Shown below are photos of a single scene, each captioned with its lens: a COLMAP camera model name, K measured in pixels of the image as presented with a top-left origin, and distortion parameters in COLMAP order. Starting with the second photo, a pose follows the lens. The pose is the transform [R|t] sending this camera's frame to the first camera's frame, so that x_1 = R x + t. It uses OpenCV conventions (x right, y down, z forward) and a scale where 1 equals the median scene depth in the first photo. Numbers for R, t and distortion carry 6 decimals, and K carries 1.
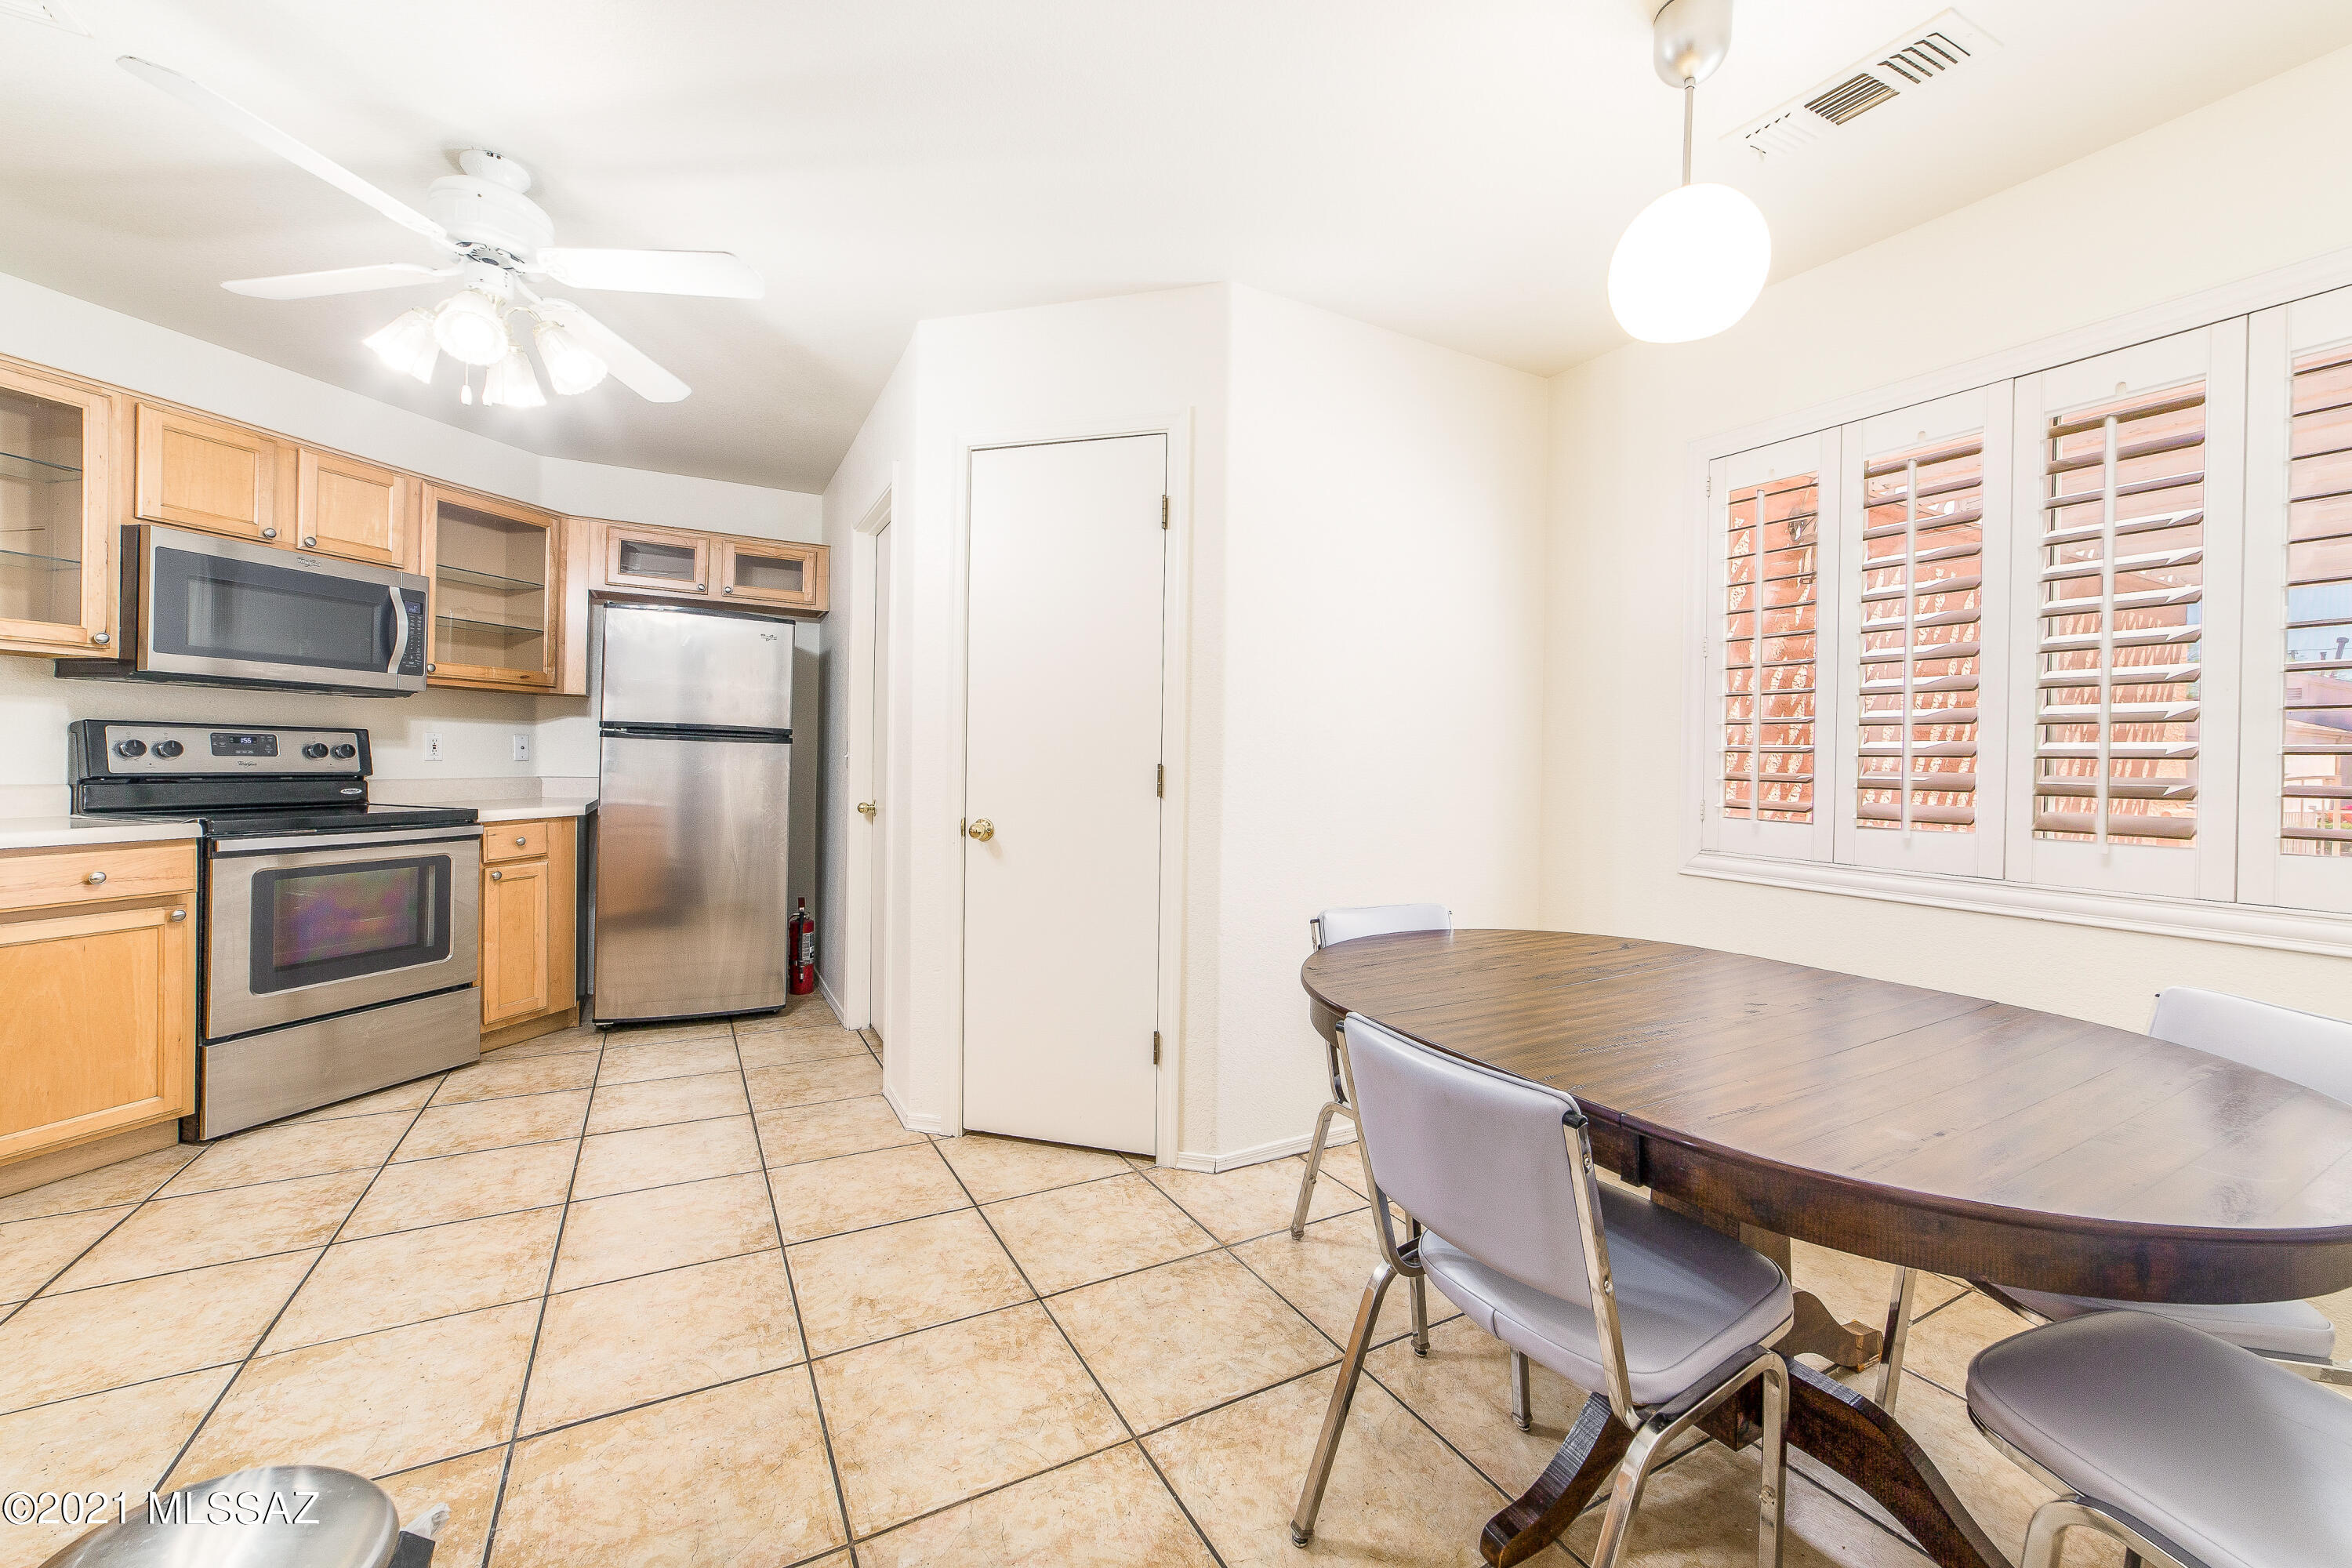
lens RADIAL K [[932.8, 0, 1180.4], [0, 932.8, 766.3], [0, 0, 1]] dist [-0.036297, 0.011208]
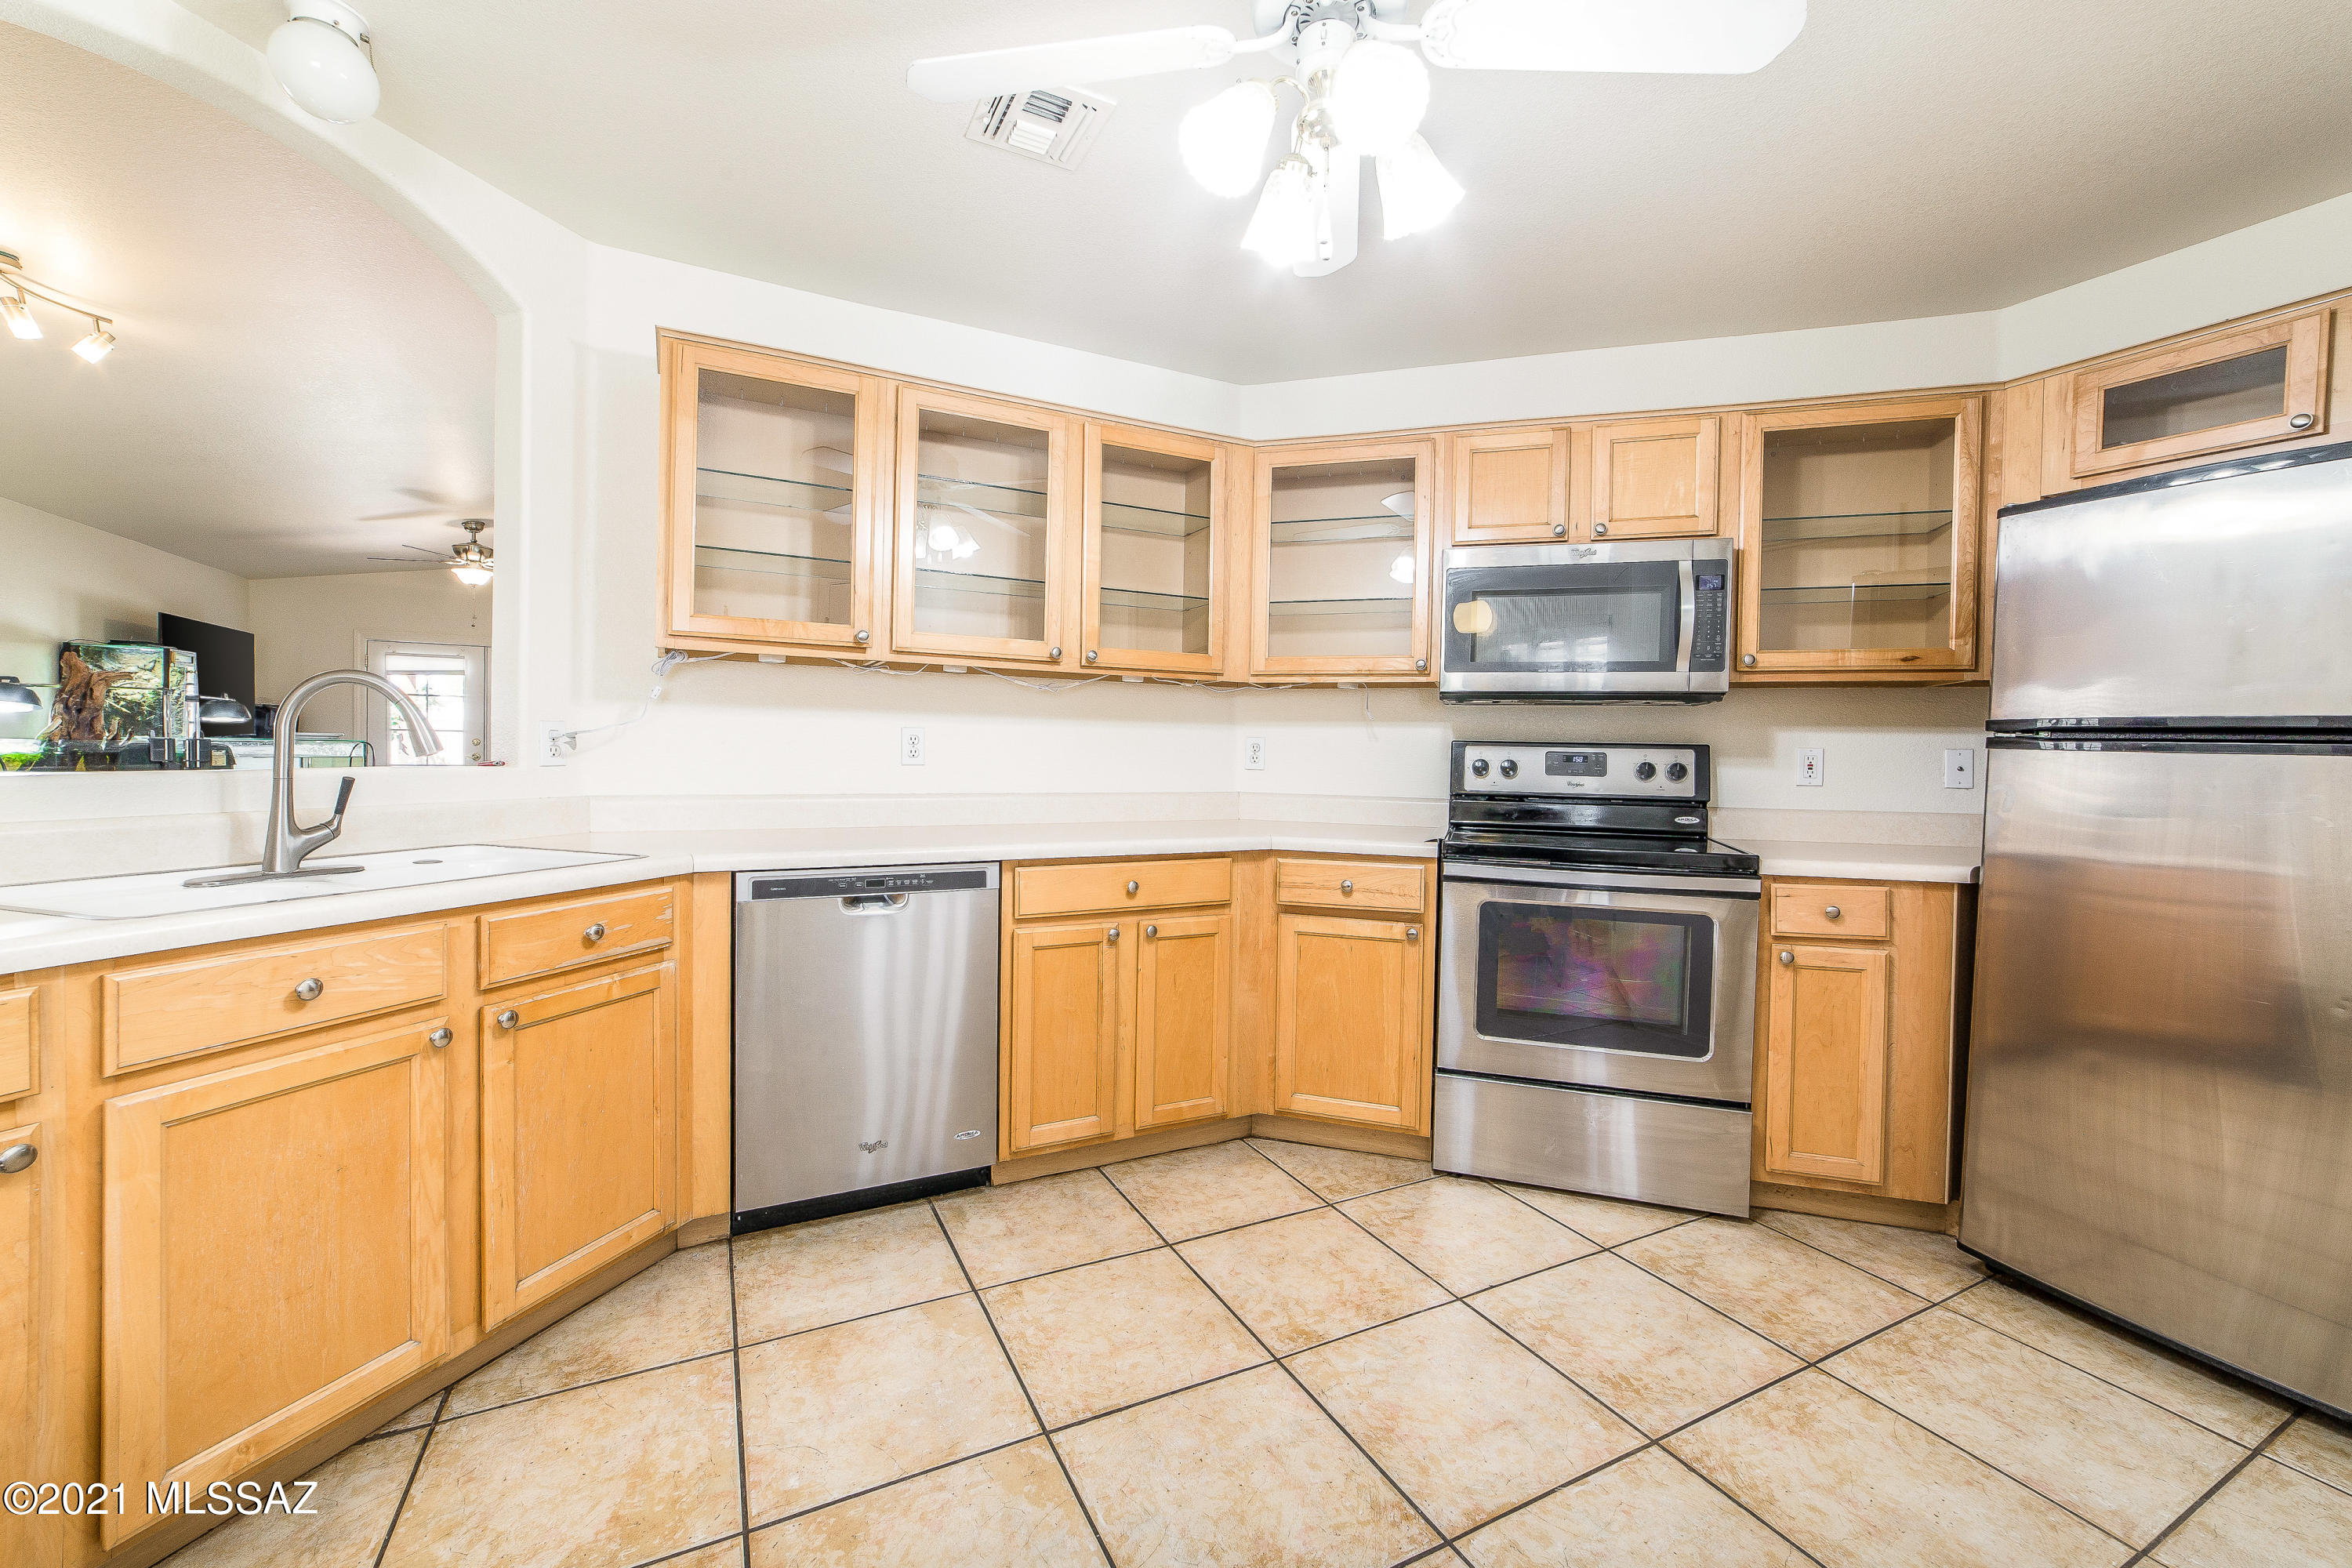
lens RADIAL K [[932.8, 0, 1180.4], [0, 932.8, 766.3], [0, 0, 1]] dist [-0.036297, 0.011208]
pose [[-0.044251, -0.004692, -0.999009, -0.055890], [-0.024292, 0.999698, -0.003619, -0.007636], [0.998725, 0.024108, -0.044352, 0.605292]]
